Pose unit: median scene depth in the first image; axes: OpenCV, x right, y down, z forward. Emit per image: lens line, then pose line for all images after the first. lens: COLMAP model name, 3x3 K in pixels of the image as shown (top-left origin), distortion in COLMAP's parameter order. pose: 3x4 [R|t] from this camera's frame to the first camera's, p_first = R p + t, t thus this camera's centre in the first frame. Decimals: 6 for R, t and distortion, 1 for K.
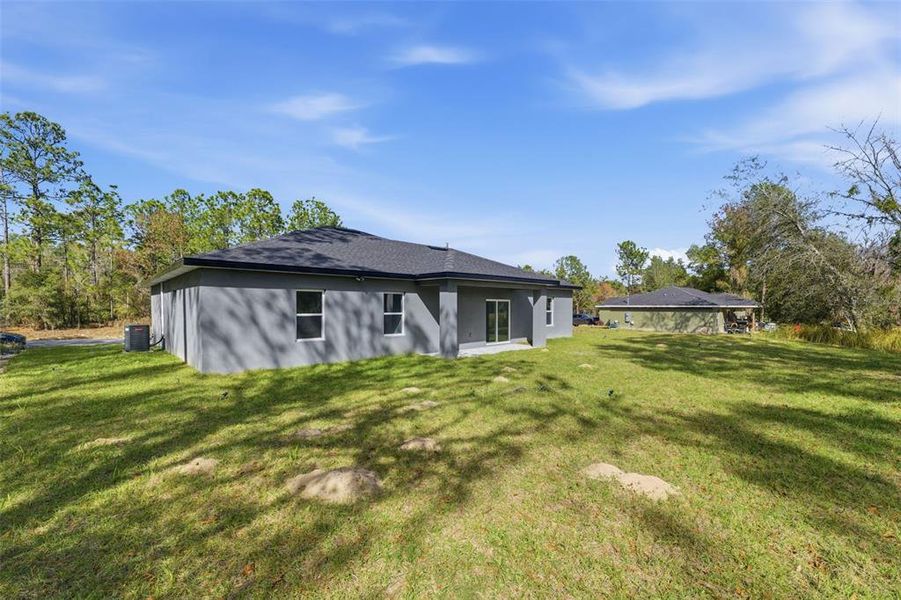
lens RADIAL K [[365.7, 0, 451.8], [0, 365.7, 301.8], [0, 0, 1]] dist [-0.024349, 0.000086]
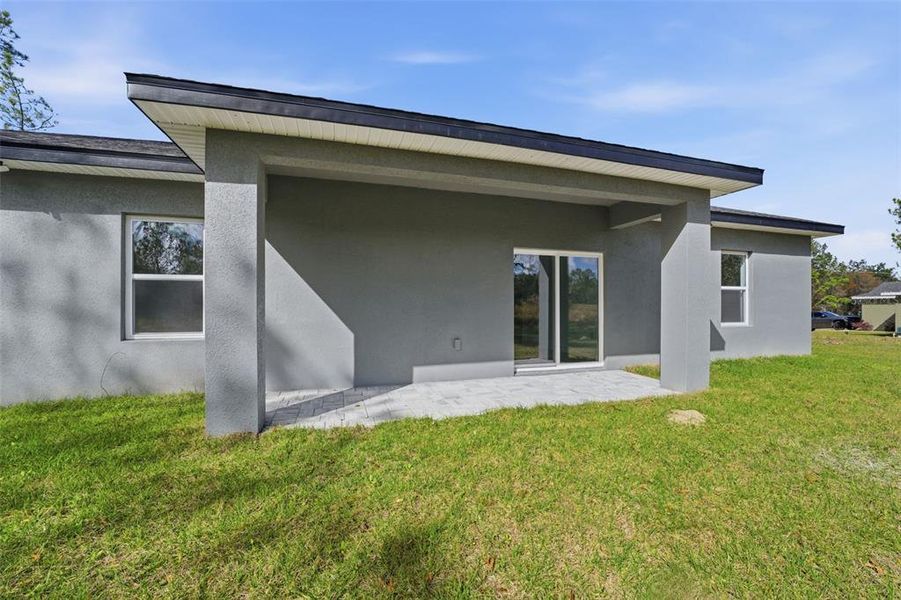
lens RADIAL K [[365.7, 0, 451.8], [0, 365.7, 301.8], [0, 0, 1]] dist [-0.024349, 0.000086]
pose [[0.899087, -0.004956, -0.437743, 0.182022], [0.005811, 0.999983, 0.000613, 0.042749], [0.437732, -0.003095, 0.899100, 0.583522]]
